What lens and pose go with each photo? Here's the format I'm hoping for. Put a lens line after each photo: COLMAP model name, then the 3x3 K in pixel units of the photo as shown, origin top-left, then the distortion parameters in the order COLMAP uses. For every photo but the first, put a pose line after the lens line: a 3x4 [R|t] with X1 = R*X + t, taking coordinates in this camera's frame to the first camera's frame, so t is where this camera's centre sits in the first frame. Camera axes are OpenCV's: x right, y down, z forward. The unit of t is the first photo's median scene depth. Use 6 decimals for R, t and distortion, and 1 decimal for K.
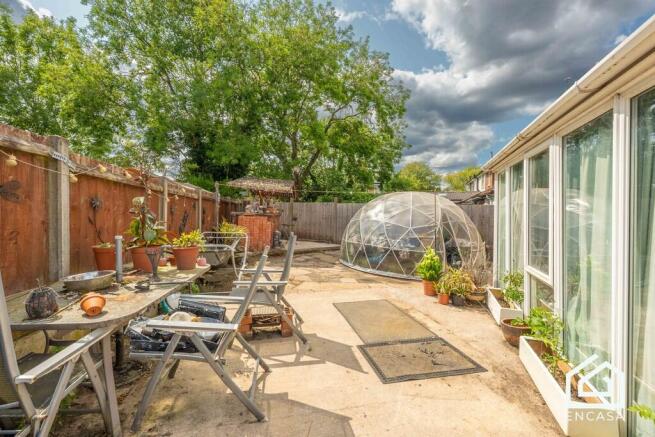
lens RADIAL K [[277.9, 0, 328.0], [0, 277.9, 214.5], [0, 0, 1]] dist [0.001523, 0.000257]
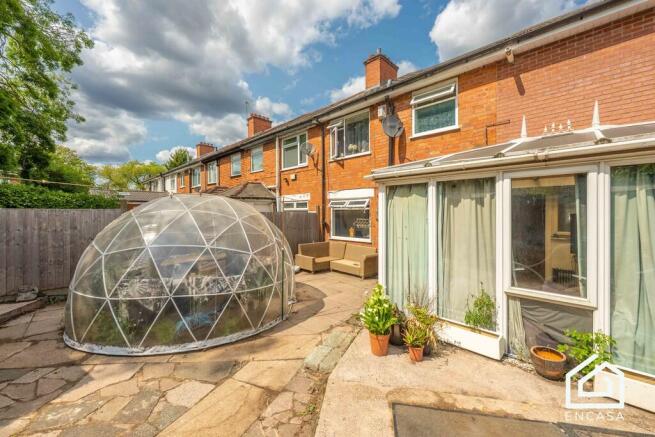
lens RADIAL K [[277.9, 0, 328.0], [0, 277.9, 214.5], [0, 0, 1]] dist [0.001523, 0.000257]
pose [[0.418215, -0.014414, 0.908234, -0.074145], [0.012068, 0.999874, 0.010311, -0.016310], [-0.908268, 0.006648, 0.418336, 0.189964]]
